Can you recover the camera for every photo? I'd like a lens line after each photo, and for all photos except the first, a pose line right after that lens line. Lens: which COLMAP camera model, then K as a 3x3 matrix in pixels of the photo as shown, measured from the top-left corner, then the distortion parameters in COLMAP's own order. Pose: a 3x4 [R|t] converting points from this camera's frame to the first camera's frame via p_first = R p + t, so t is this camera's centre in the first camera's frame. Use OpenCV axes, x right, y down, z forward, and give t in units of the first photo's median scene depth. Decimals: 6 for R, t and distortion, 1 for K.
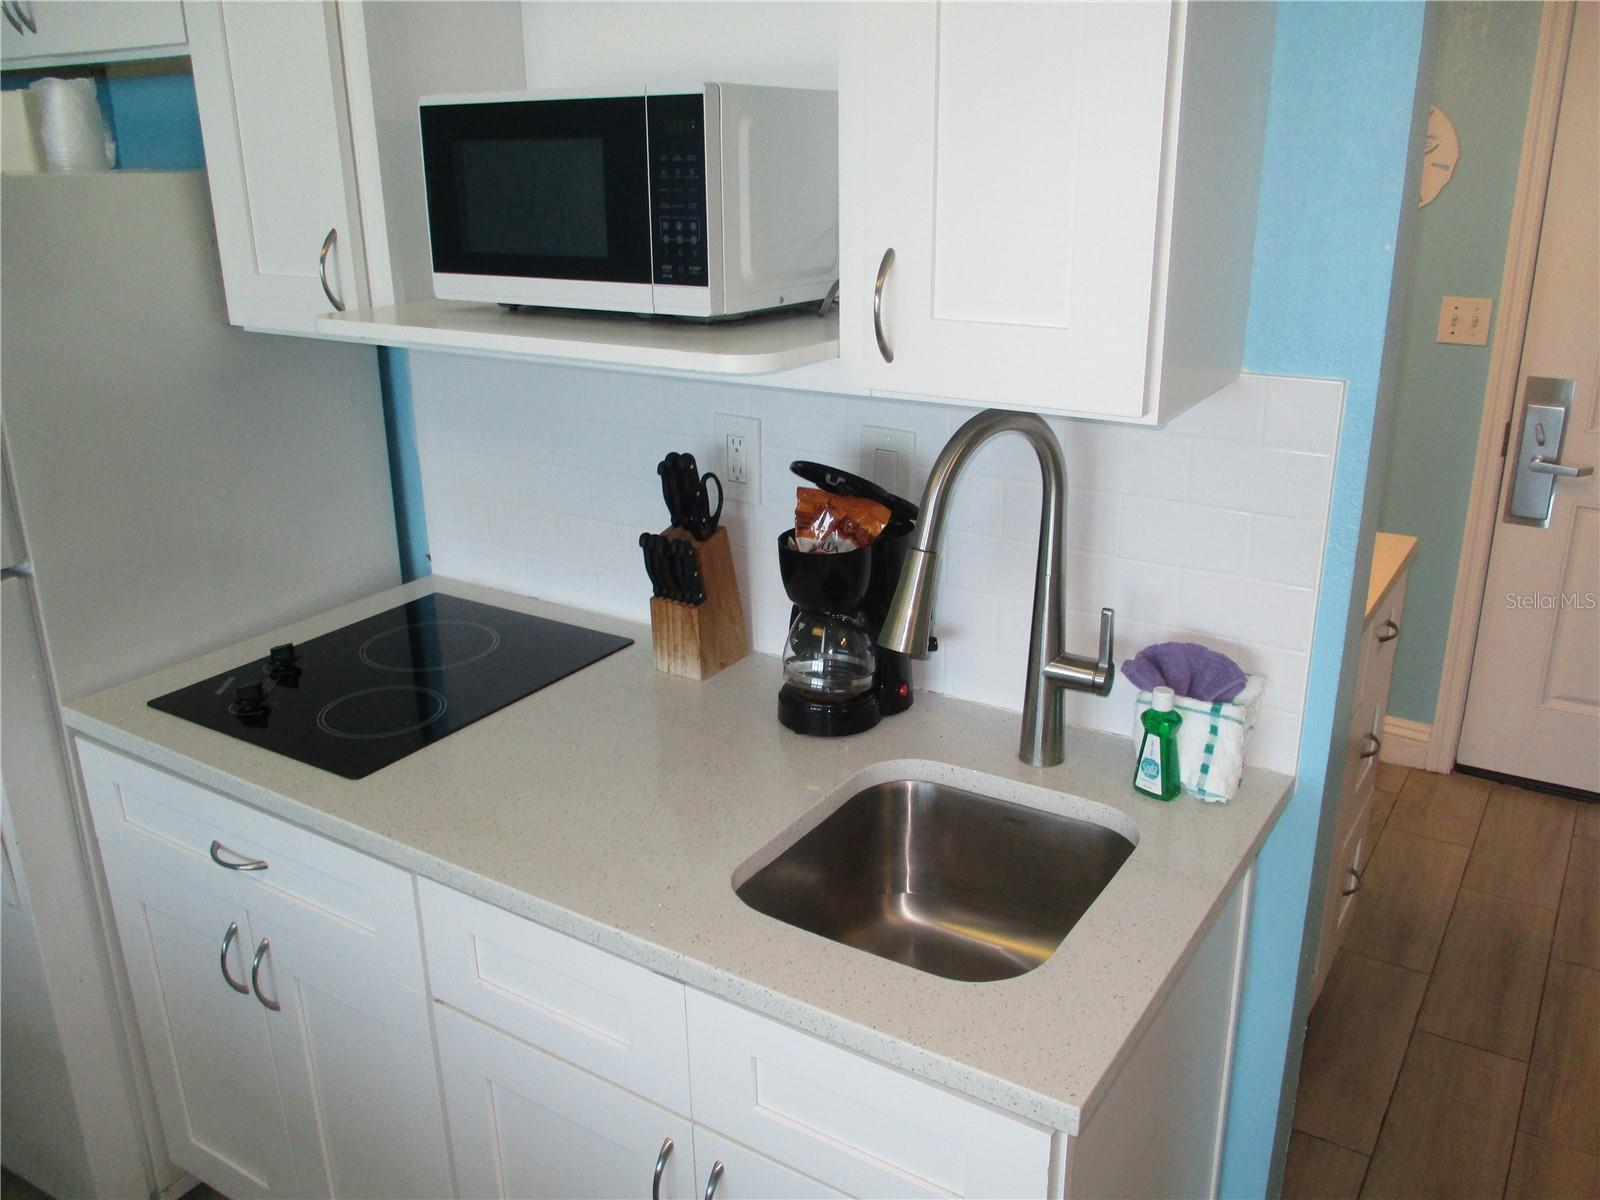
lens RADIAL K [[1308.0, 0, 798.6], [0, 1308.0, 604.7], [0, 0, 1]] dist [-0.034522, 0.021591]
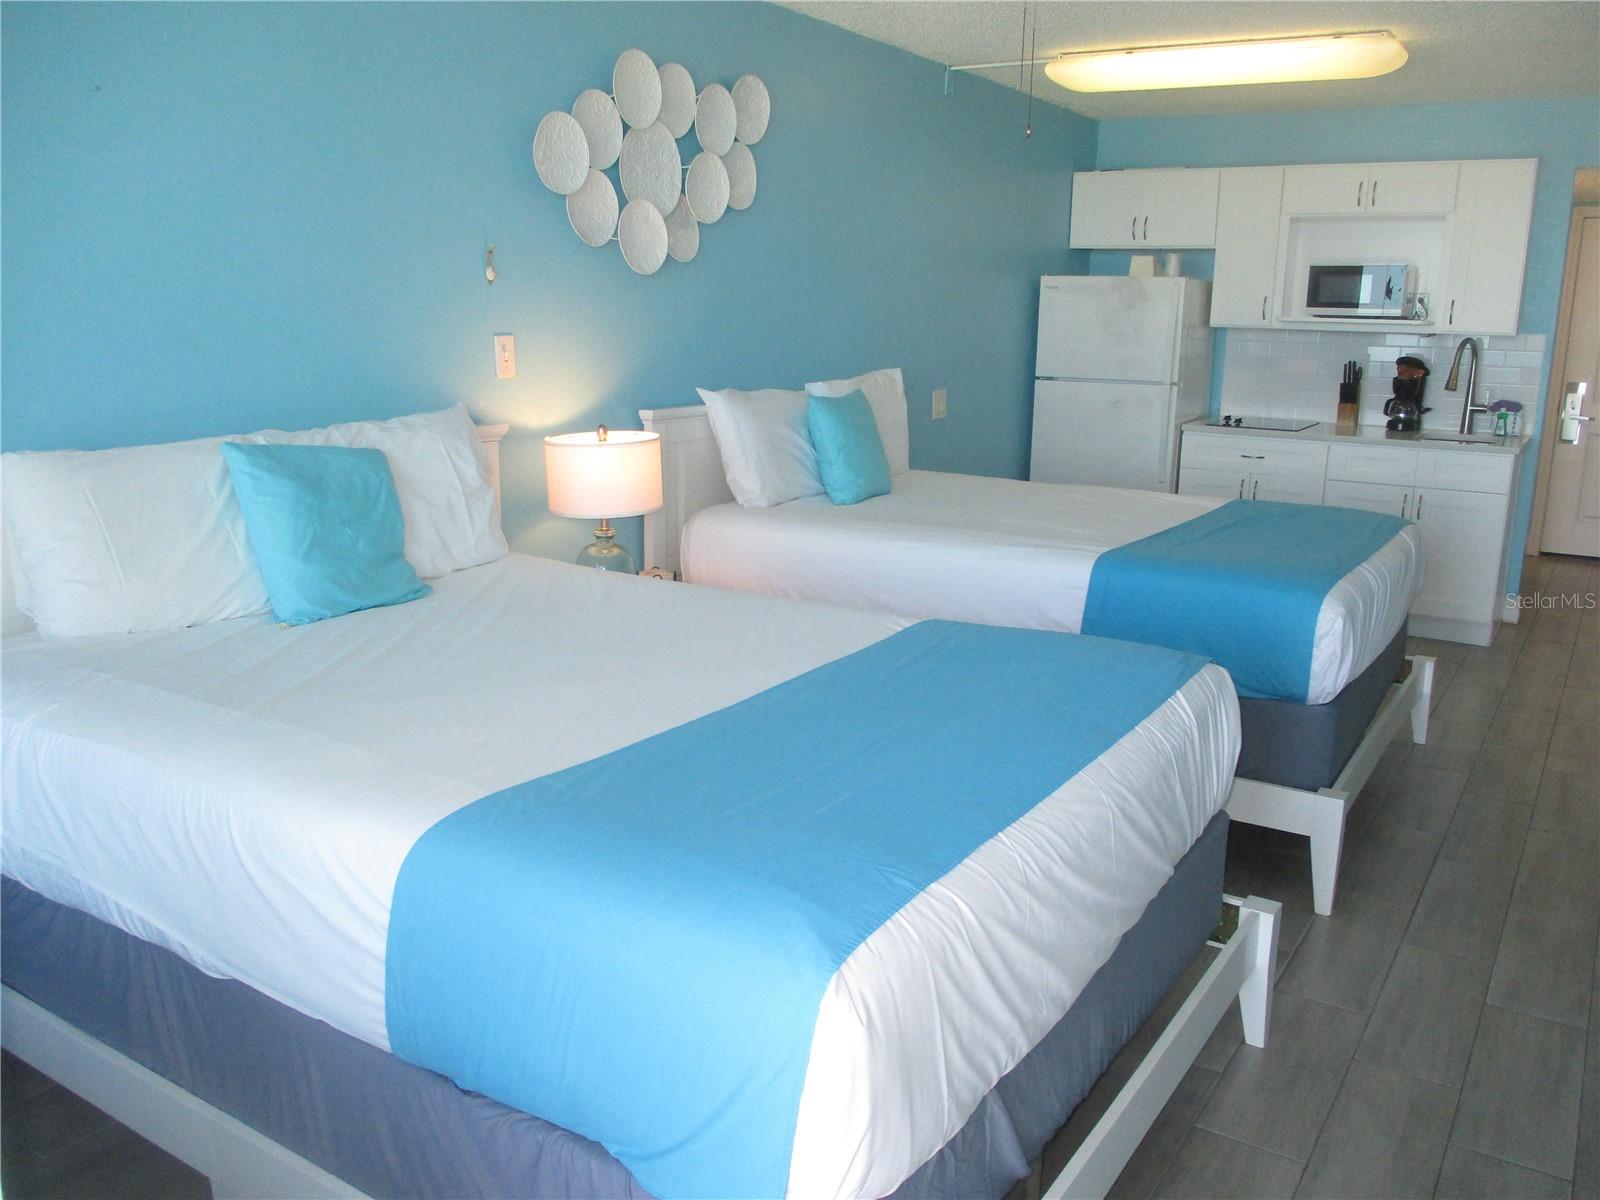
lens RADIAL K [[1308.0, 0, 805.1], [0, 1308.0, 598.7], [0, 0, 1]] dist [-0.034522, 0.021591]
pose [[0.999495, 0.029504, 0.011795, -1.907544], [-0.028212, 0.994812, -0.097739, 1.092079], [-0.014618, 0.097357, 0.995142, -2.924196]]
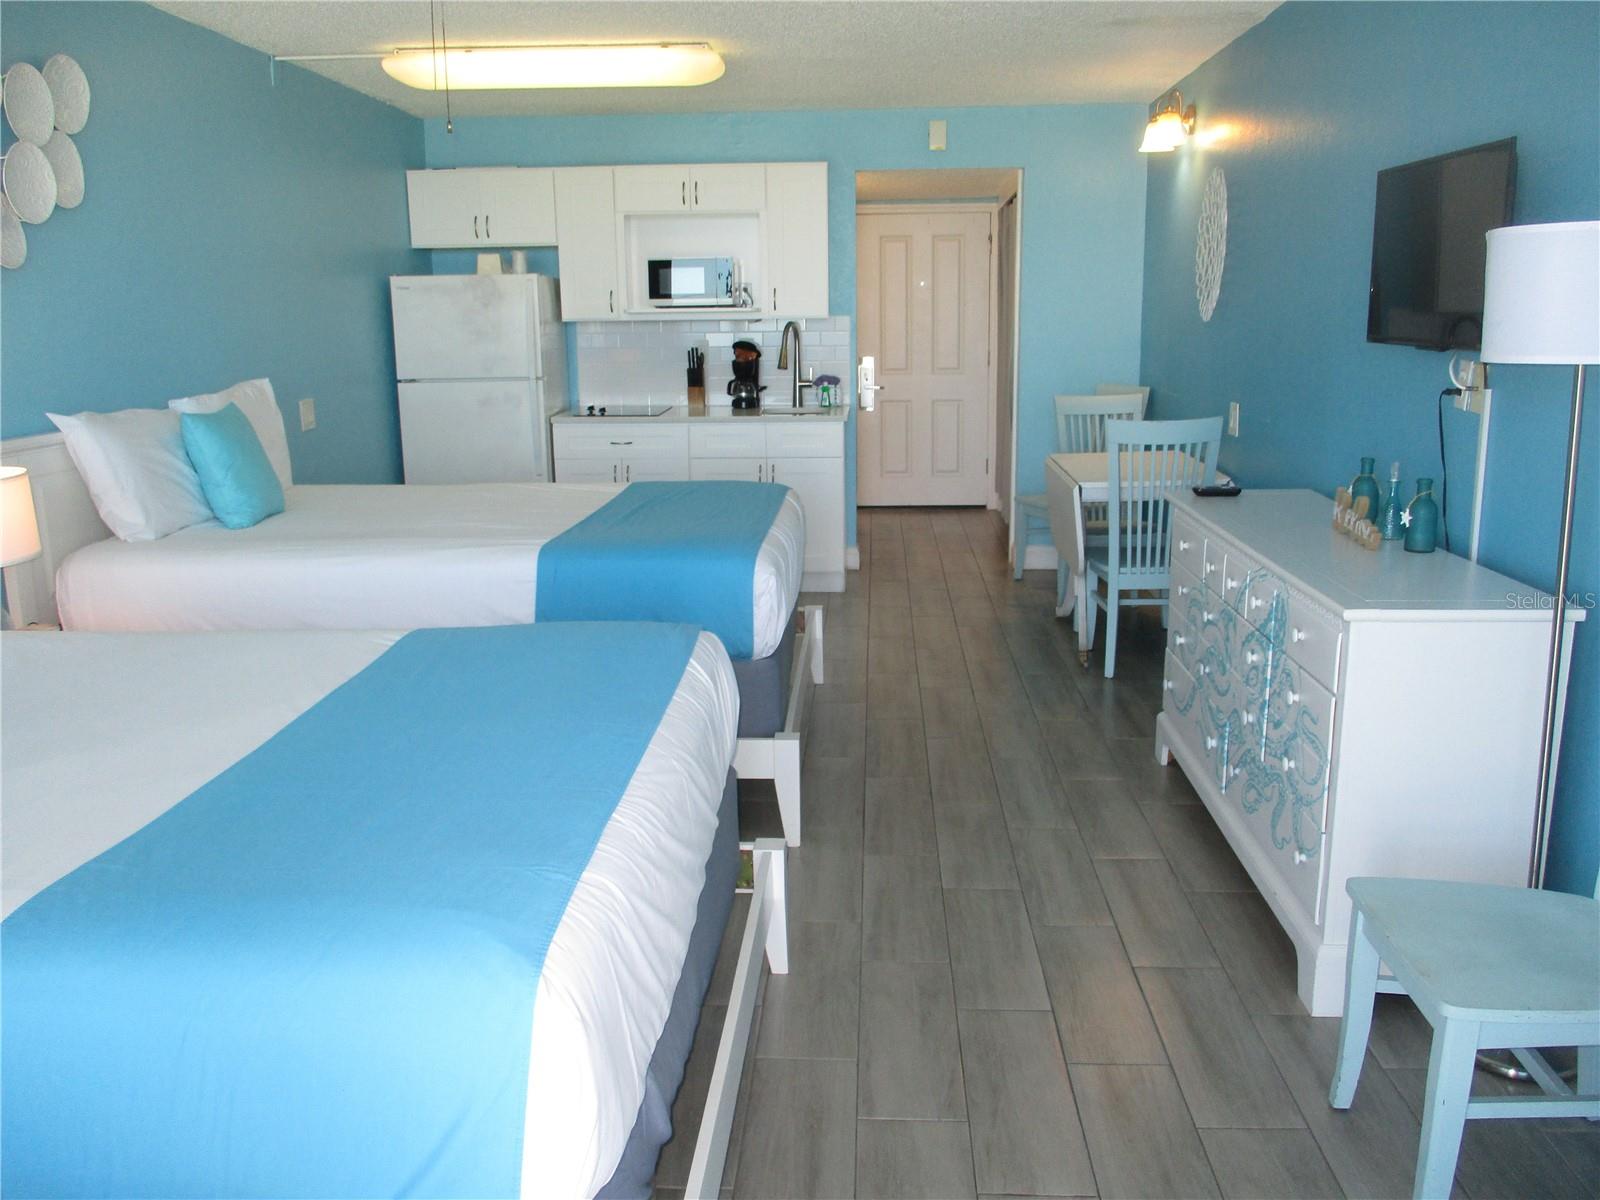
lens RADIAL K [[1308.0, 0, 795.3], [0, 1308.0, 599.7], [0, 0, 1]] dist [-0.034522, 0.021591]
pose [[0.875781, -0.104168, 0.471334, -2.047453], [0.153131, 0.985957, -0.066628, 1.093427], [-0.457775, 0.130528, 0.879434, -2.901505]]
